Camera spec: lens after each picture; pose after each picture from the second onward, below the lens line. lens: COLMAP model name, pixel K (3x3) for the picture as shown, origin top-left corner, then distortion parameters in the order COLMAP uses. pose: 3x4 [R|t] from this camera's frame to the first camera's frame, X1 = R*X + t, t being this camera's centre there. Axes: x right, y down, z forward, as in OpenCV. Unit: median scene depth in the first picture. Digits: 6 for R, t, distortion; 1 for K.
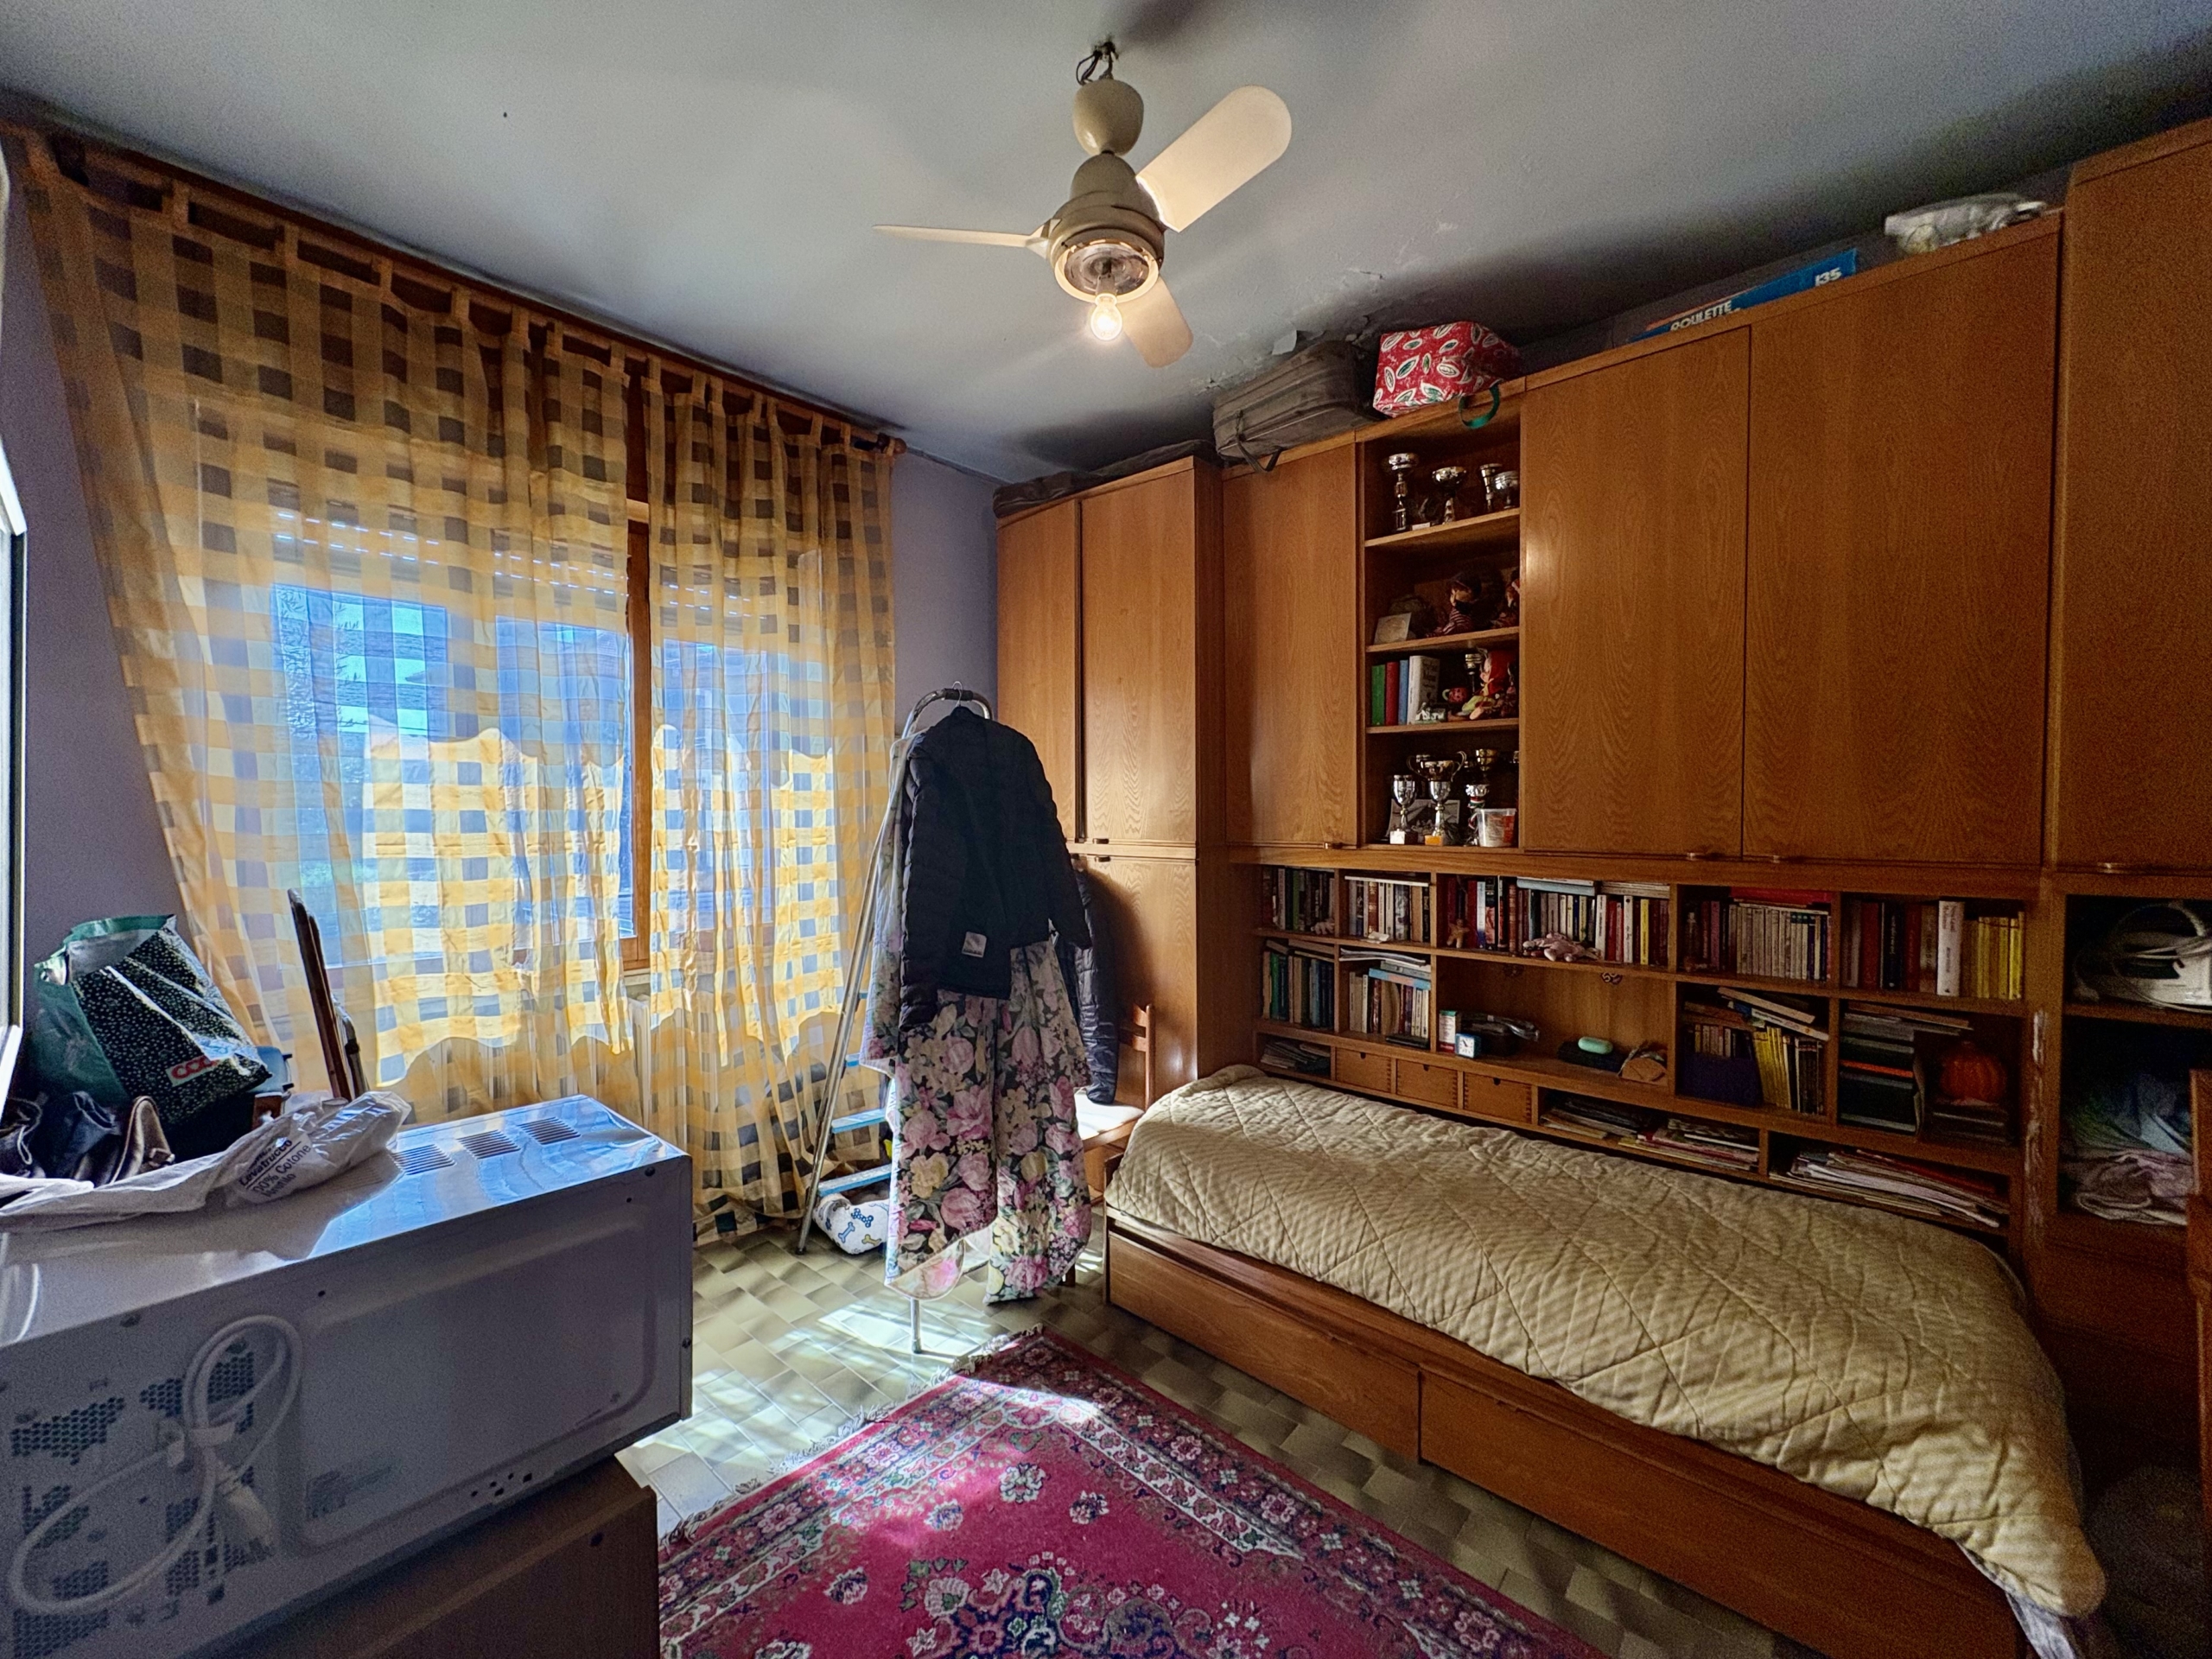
lens RADIAL K [[879.6, 0, 1107.6], [0, 879.6, 829.6], [0, 0, 1]] dist [-0.000188, 0.000283]
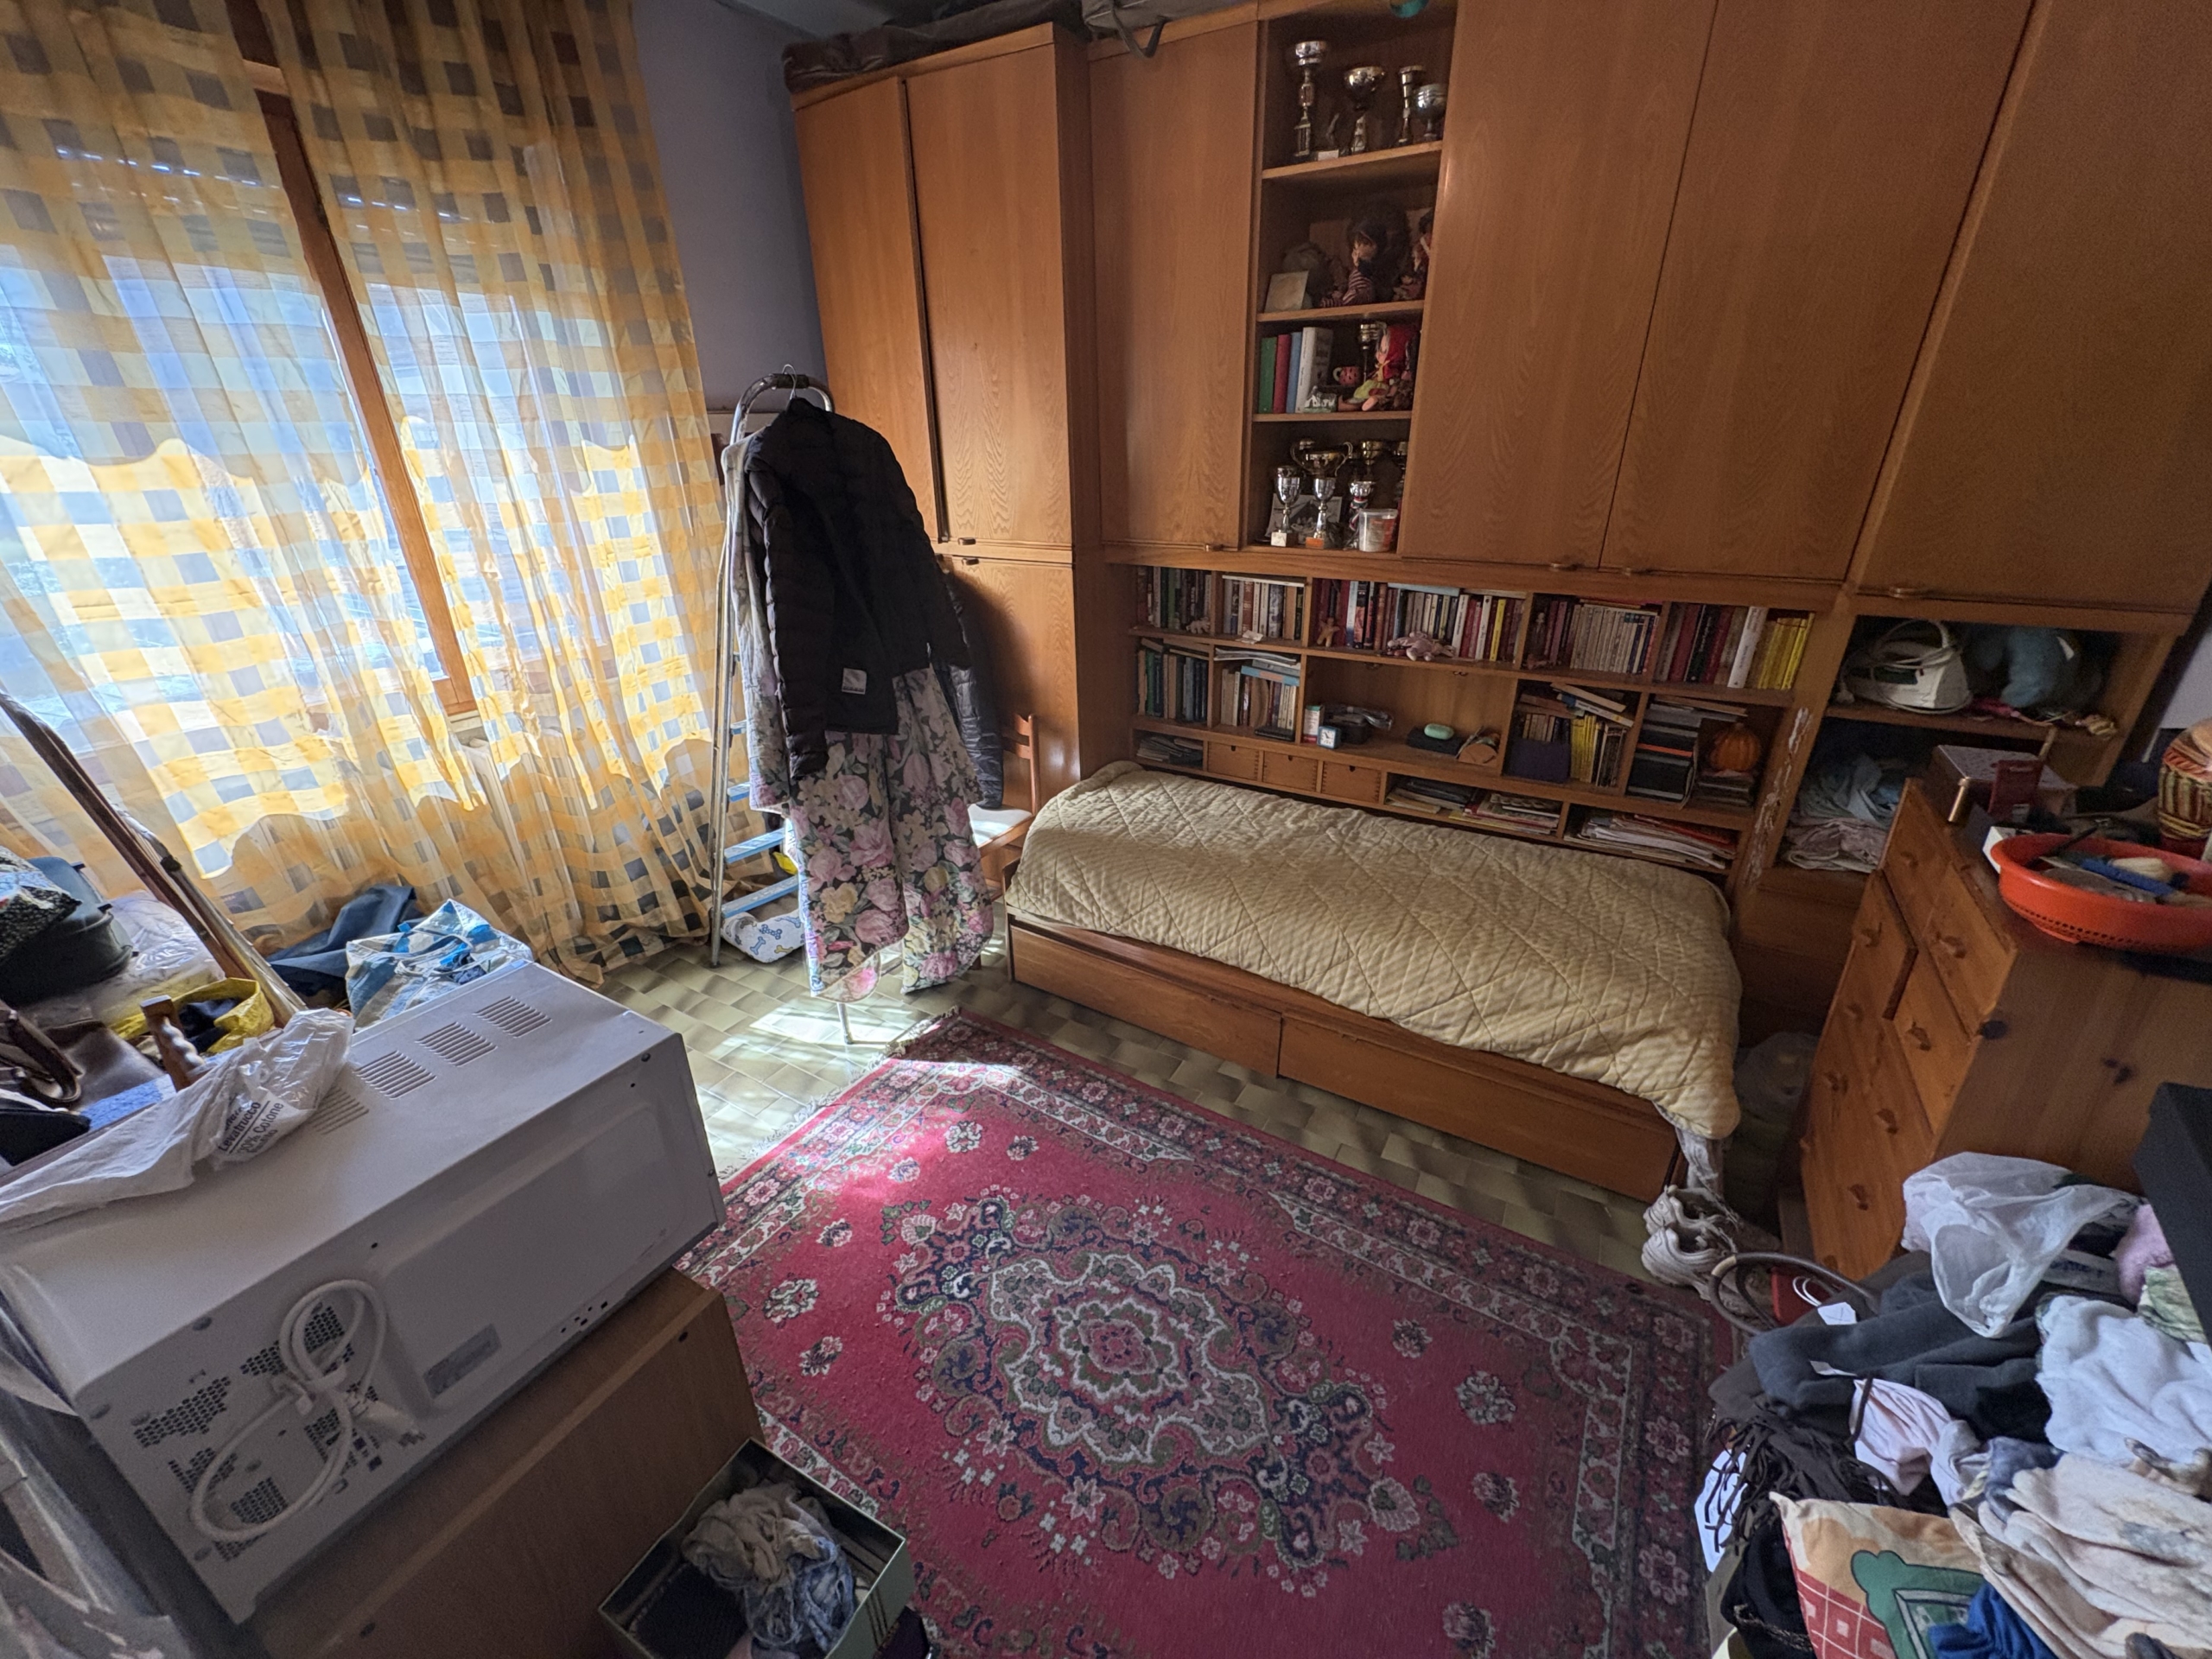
lens RADIAL K [[879.6, 0, 1107.6], [0, 879.6, 829.6], [0, 0, 1]] dist [-0.000188, 0.000283]
pose [[0.983719, -0.085891, 0.157859, -0.046385], [0.017456, 0.919909, 0.391743, -0.091968], [-0.178863, -0.382610, 0.906431, 0.025350]]
